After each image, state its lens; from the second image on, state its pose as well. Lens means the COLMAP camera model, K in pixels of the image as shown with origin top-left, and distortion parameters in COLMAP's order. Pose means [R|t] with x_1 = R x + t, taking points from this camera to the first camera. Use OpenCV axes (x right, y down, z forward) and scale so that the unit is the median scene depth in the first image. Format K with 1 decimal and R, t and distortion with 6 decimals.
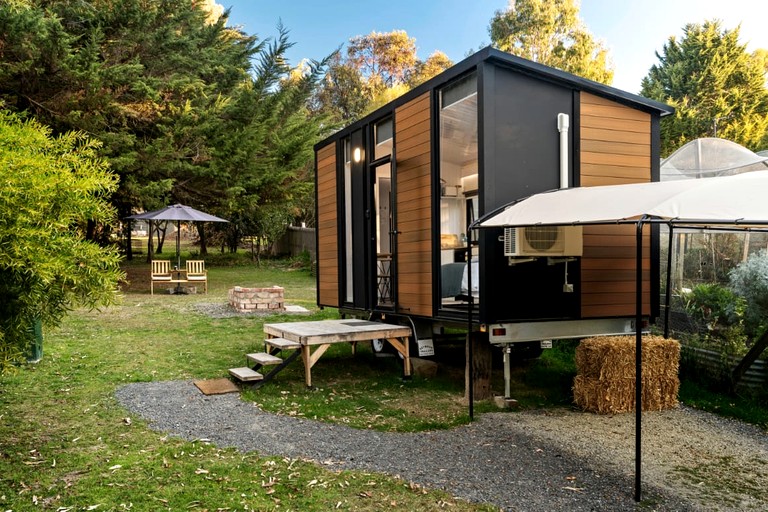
lens RADIAL K [[707.8, 0, 402.5], [0, 707.8, 302.3], [0, 0, 1]] dist [-0.002859, 0.000778]
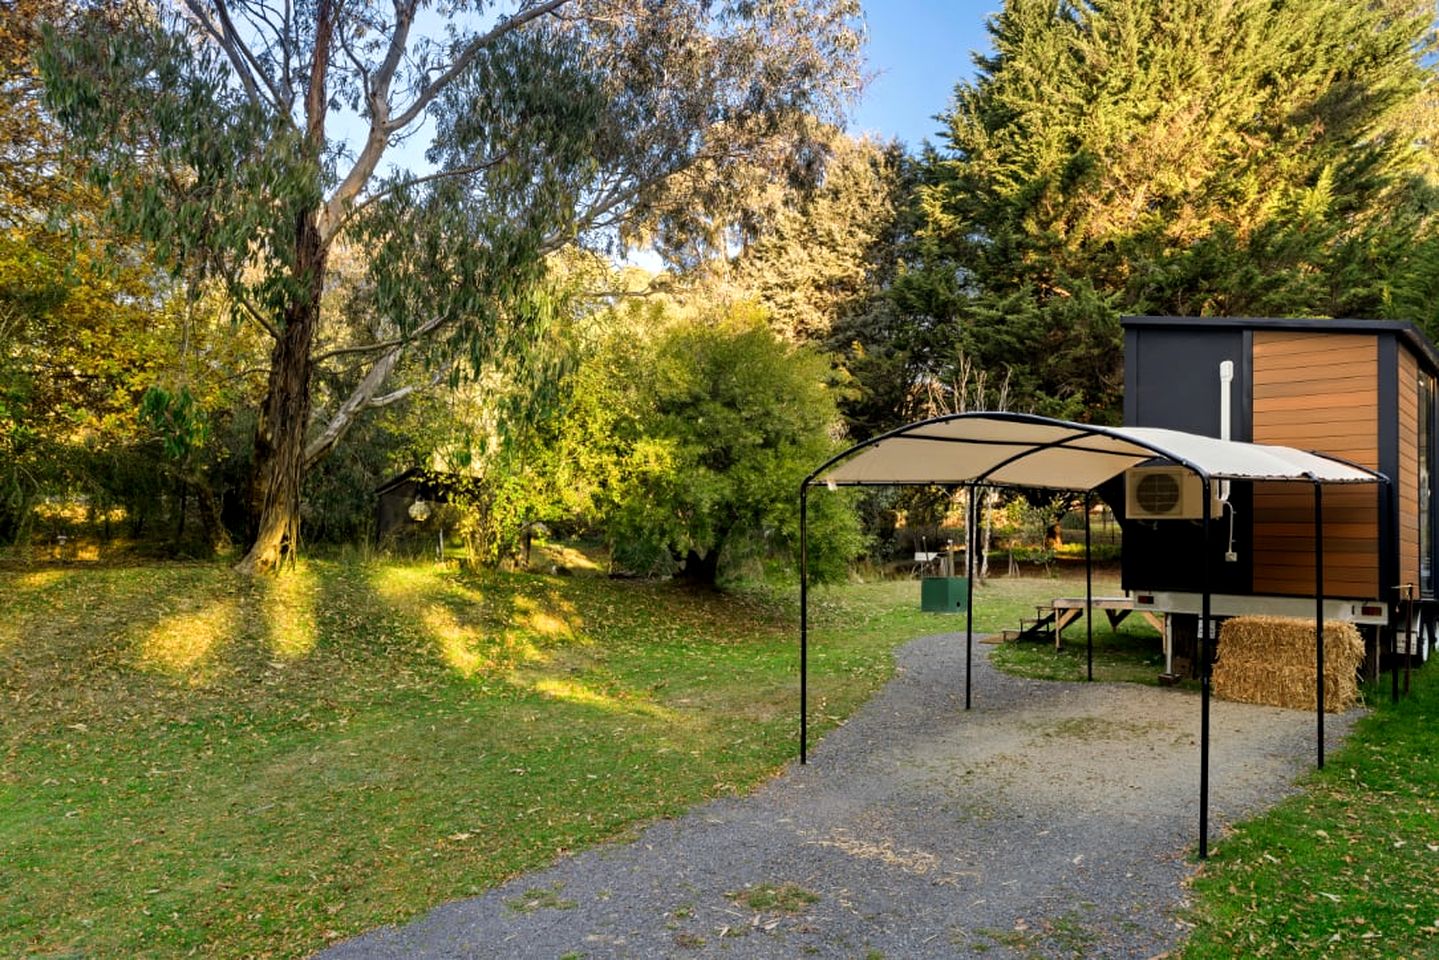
lens RADIAL K [[1019.4, 0, 718.8], [0, 1019.4, 522.1], [0, 0, 1]] dist [0.002093, 0.004074]
pose [[0.395053, -0.012145, -0.918578, 0.892802], [-0.076369, 0.996017, -0.046013, 0.033874], [0.915478, 0.088329, 0.392552, -0.059854]]
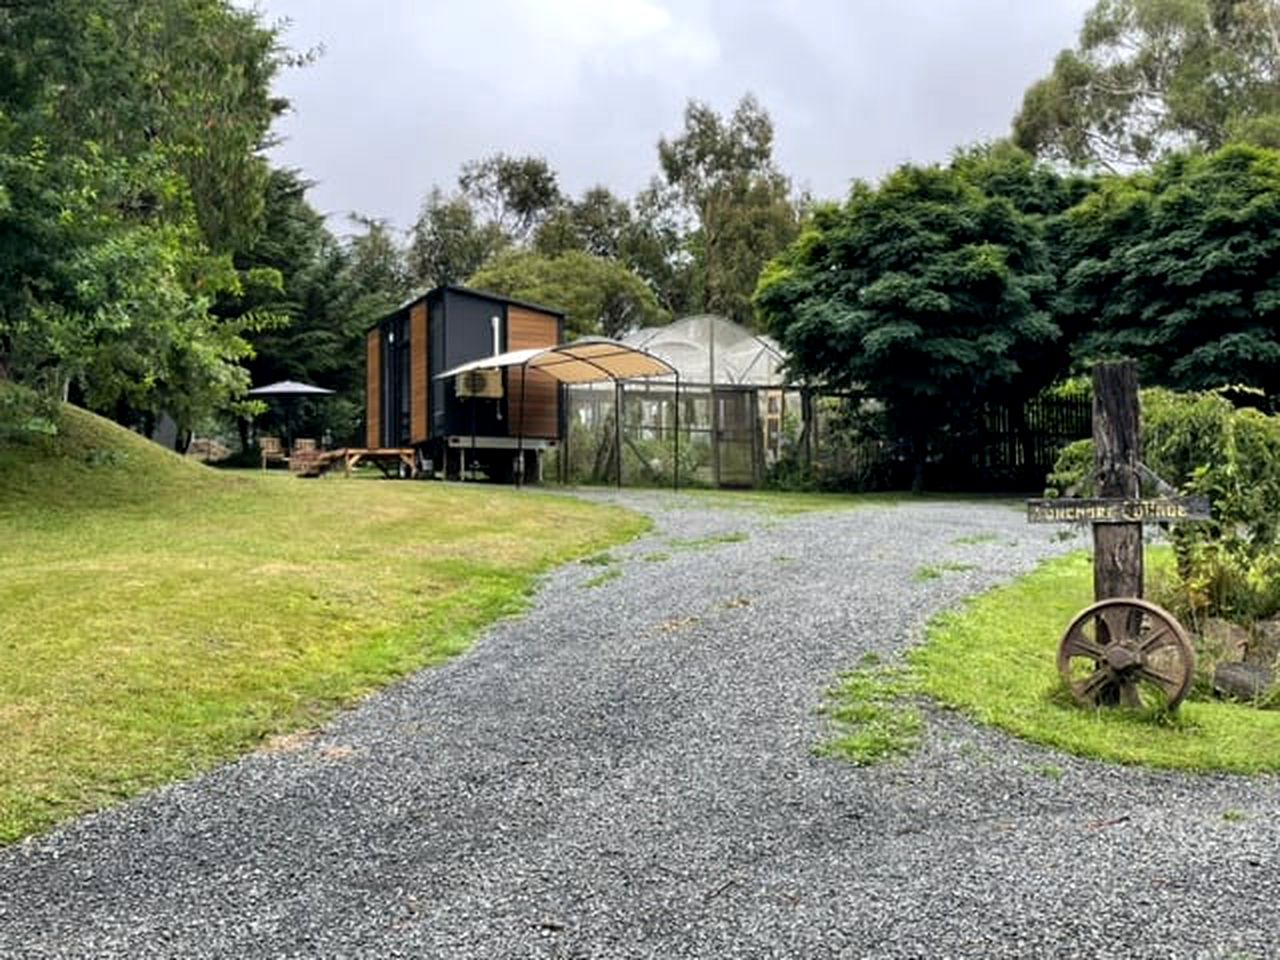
lens RADIAL K [[1458.1, 0, 640.0], [0, 1458.1, 480.0], [0, 0, 1]] dist [0.142111, -0.275892]
pose [[0.999887, 0.006776, 0.013412, 0.414600], [-0.005389, 0.994881, -0.100911, 0.381043], [-0.014027, 0.100828, 0.994805, -1.970620]]
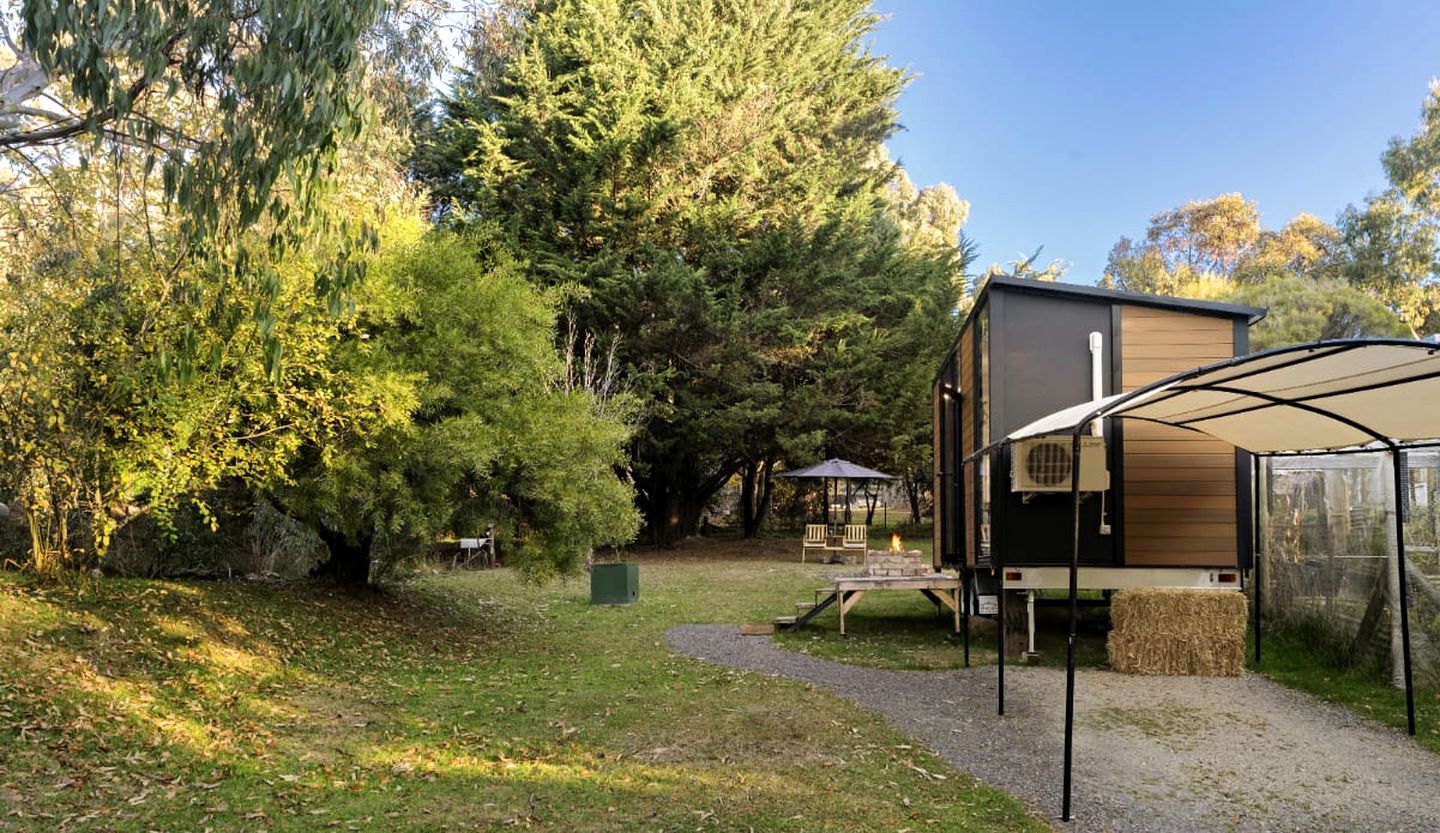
lens RADIAL K [[1027.3, 0, 719.4], [0, 1027.3, 527.1], [0, 0, 1]] dist [0.002118, -0.002297]
pose [[0.860355, -0.002712, -0.509687, 0.367772], [-0.036823, 0.997042, -0.067462, 0.061842], [0.508363, 0.076810, 0.857711, -0.251595]]
